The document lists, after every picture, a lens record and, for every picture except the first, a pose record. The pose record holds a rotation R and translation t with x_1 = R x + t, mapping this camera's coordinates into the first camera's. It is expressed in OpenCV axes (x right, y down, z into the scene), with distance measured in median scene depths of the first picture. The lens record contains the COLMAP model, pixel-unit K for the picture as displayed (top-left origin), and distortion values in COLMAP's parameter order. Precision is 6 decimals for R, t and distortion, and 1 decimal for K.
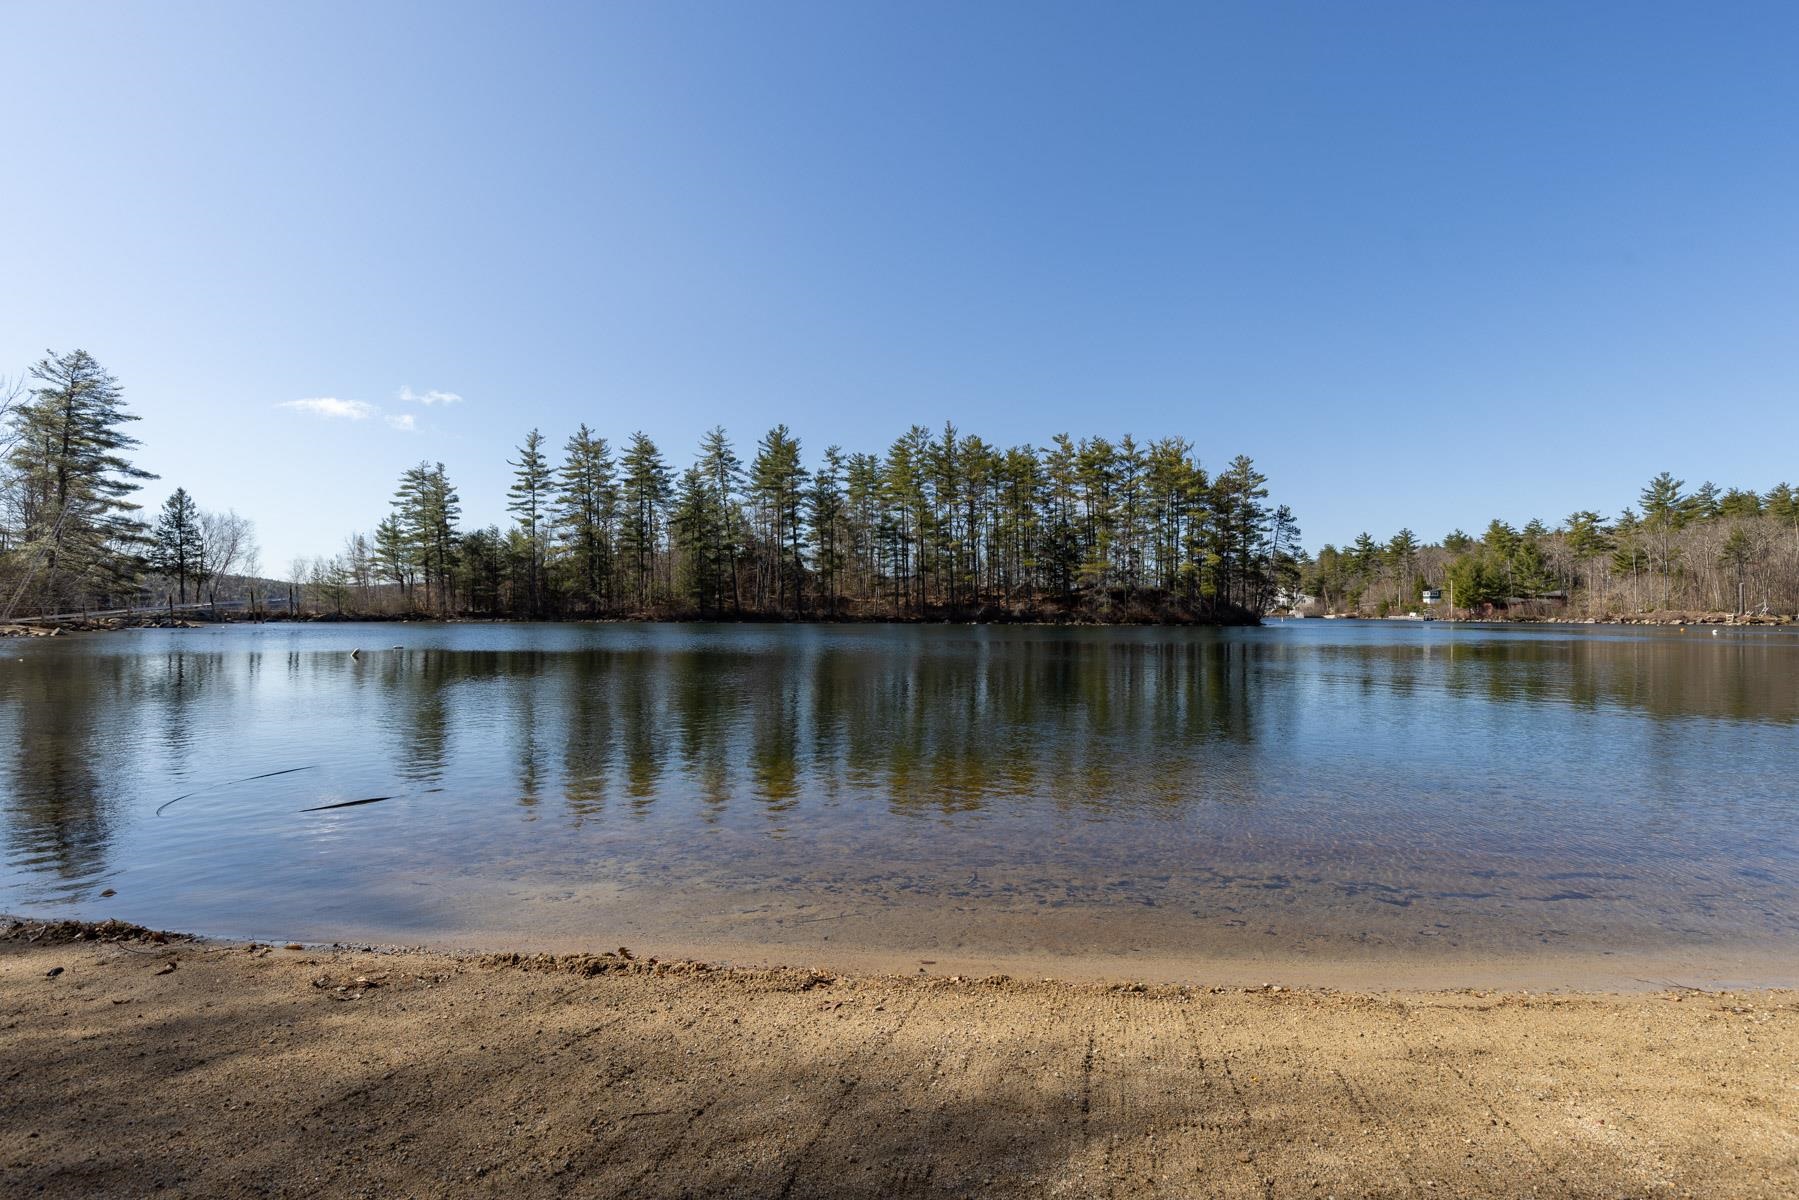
lens RADIAL K [[871.3, 0, 909.1], [0, 871.3, 627.7], [0, 0, 1]] dist [0.000050, -0.000137]
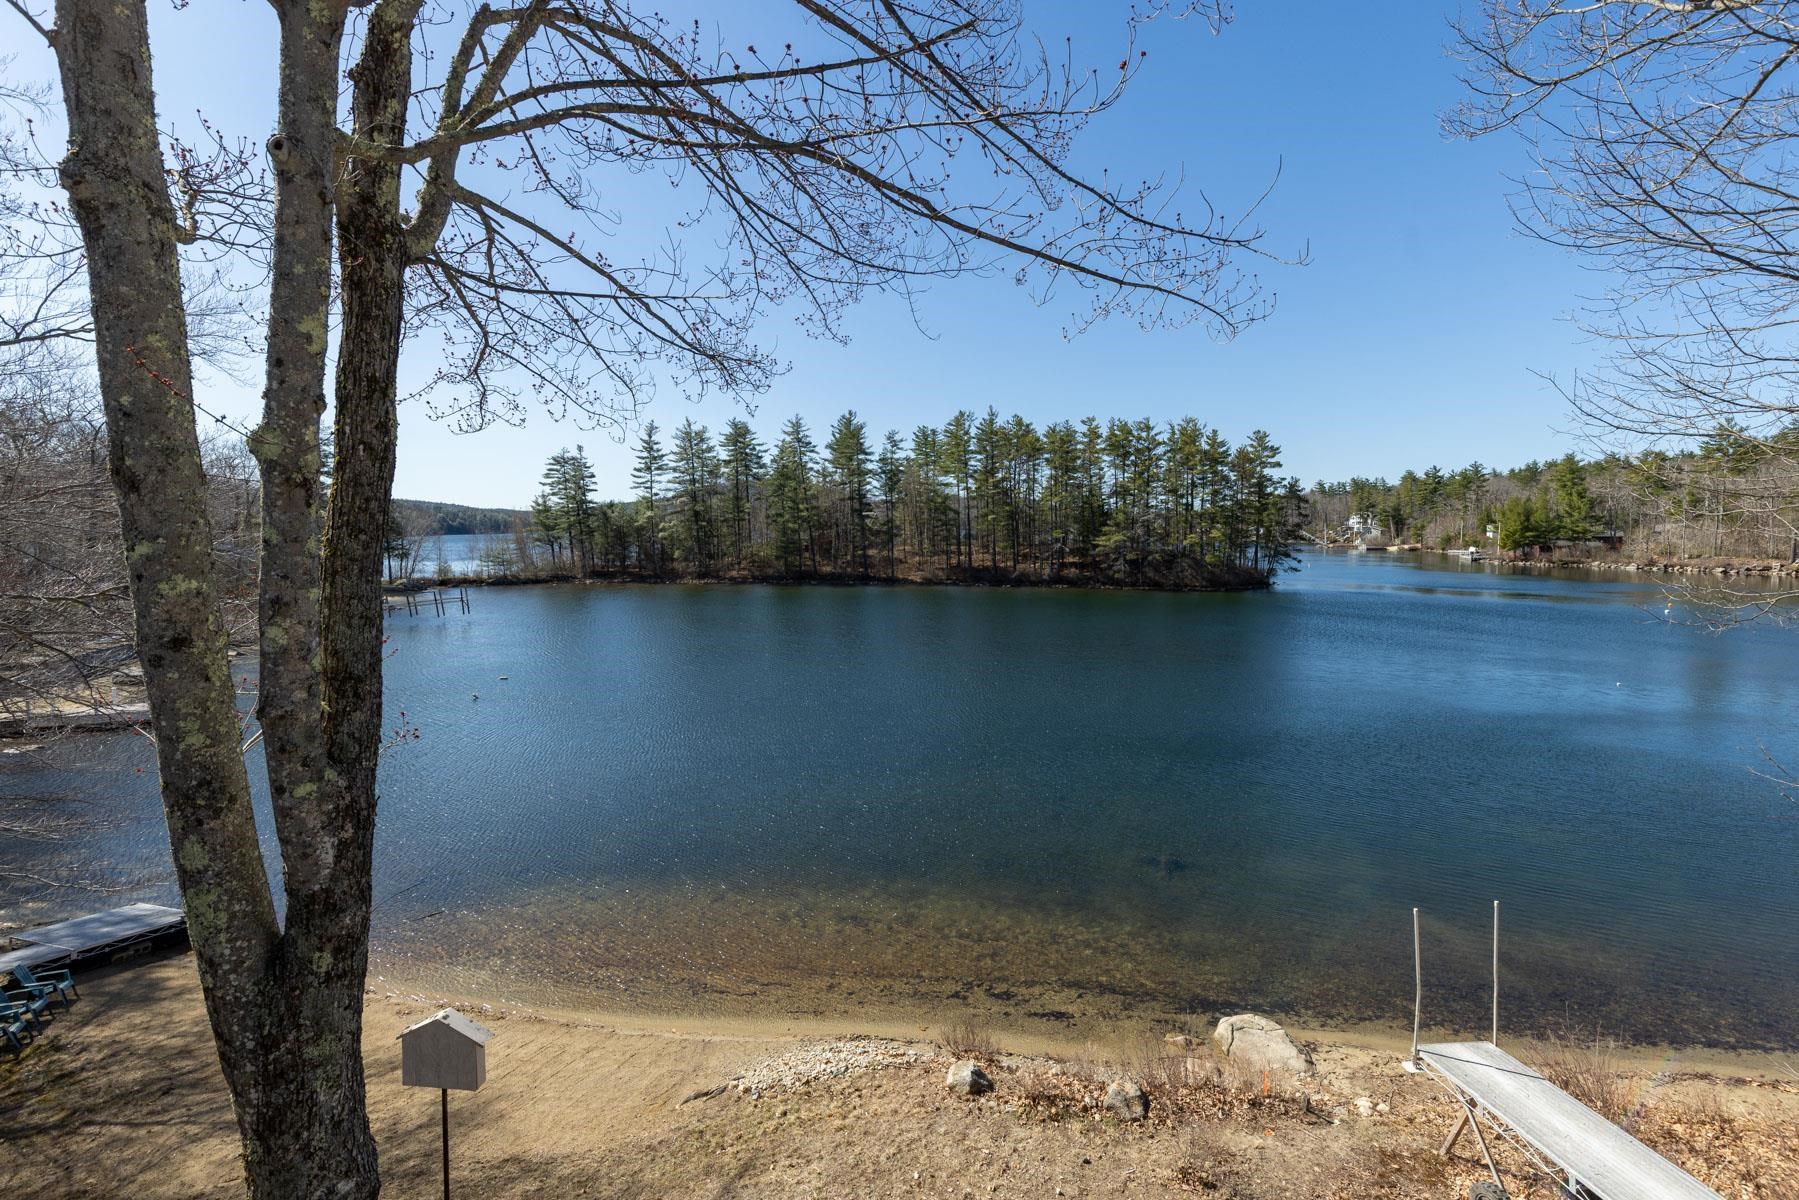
lens RADIAL K [[823.2, 0, 910.1], [0, 823.2, 591.7], [0, 0, 1]] dist [-0.000479, 0.000042]
pose [[0.991524, 0.003096, -0.129890, 0.078853], [0.005873, 0.997626, 0.068613, -0.066084], [0.129794, -0.068794, 0.989152, -0.105615]]
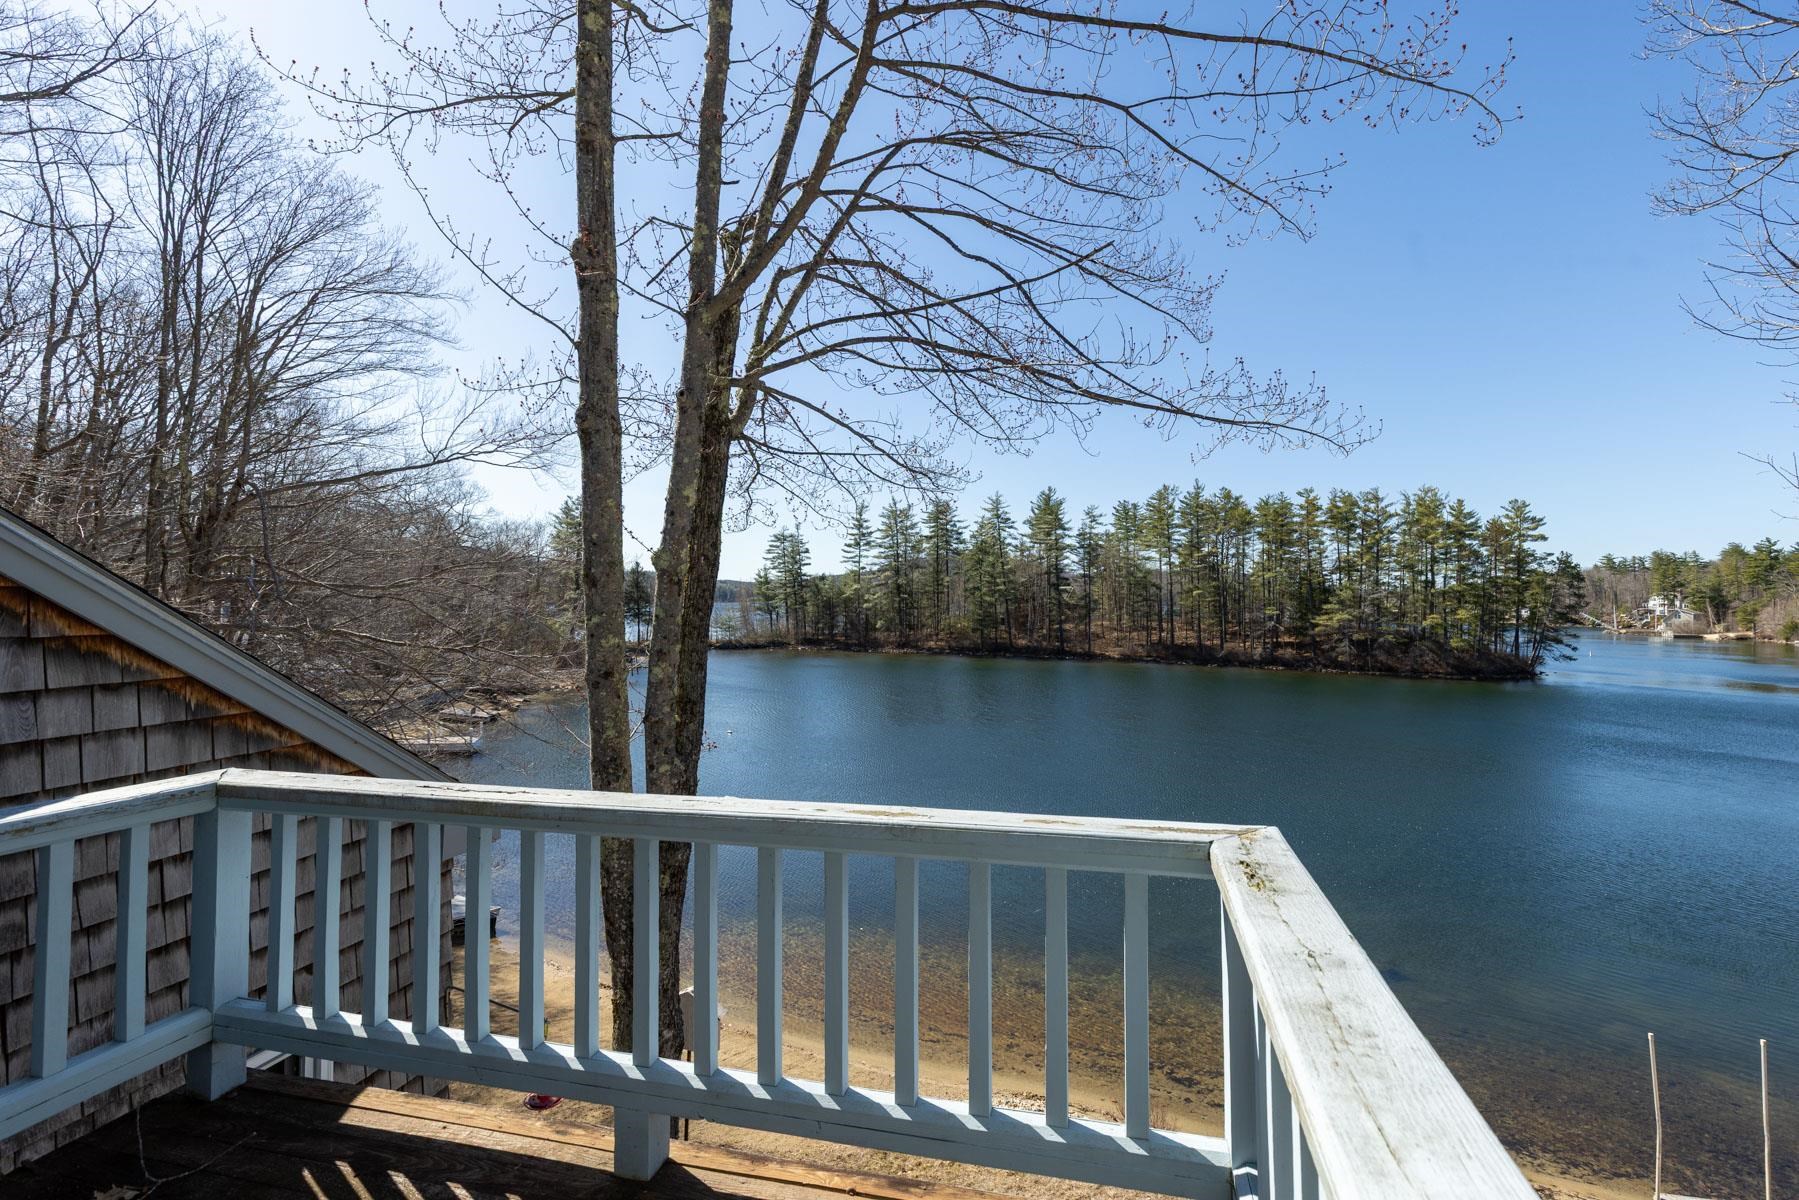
lens RADIAL K [[817.2, 0, 899.5], [0, 817.2, 600.0], [0, 0, 1]] dist [0.006878, -0.000240]
pose [[0.927916, 0.006923, -0.372724, 0.081635], [-0.011203, 0.999894, -0.009320, -0.066390], [0.372620, 0.012824, 0.927895, -0.112890]]
